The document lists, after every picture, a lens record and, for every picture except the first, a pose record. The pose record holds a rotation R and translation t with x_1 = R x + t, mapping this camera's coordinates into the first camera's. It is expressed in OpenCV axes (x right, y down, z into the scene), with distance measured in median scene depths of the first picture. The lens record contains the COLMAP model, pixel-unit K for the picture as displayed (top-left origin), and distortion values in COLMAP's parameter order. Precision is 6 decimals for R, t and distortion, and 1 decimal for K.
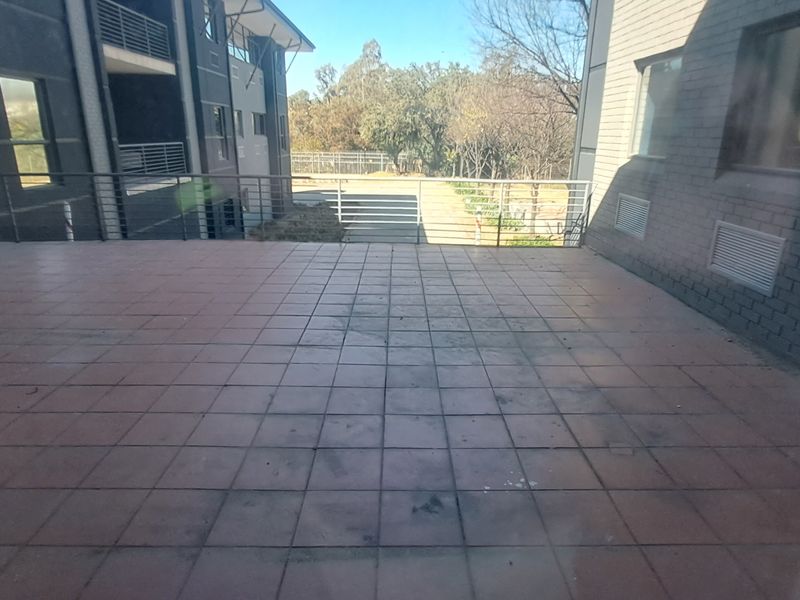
lens RADIAL K [[521.9, 0, 400.0], [0, 521.9, 300.0], [0, 0, 1]] dist [-0.001583, 0.004744]
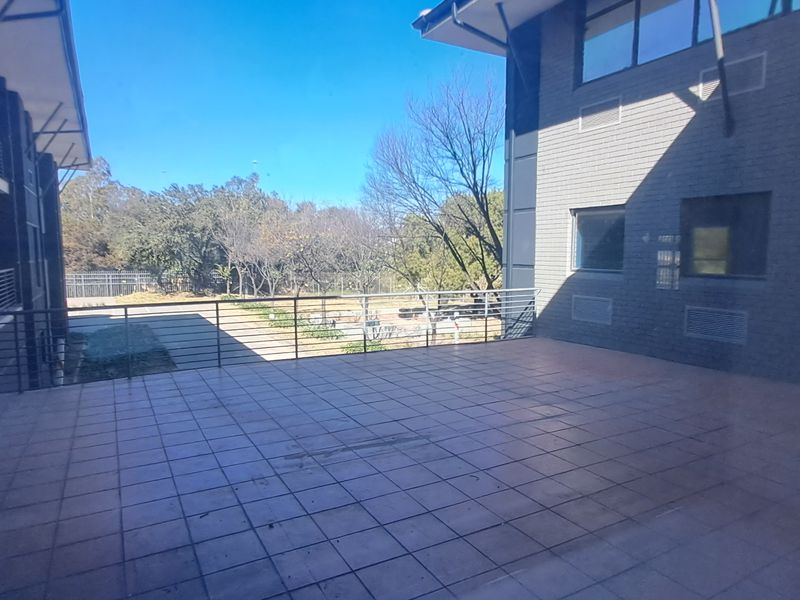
lens RADIAL K [[521.9, 0, 400.0], [0, 521.9, 300.0], [0, 0, 1]] dist [-0.001583, 0.004744]
pose [[0.878553, -0.055364, 0.474426, -0.216817], [0.154702, 0.972702, -0.172969, -0.005947], [-0.451899, 0.225357, 0.863135, -0.004026]]
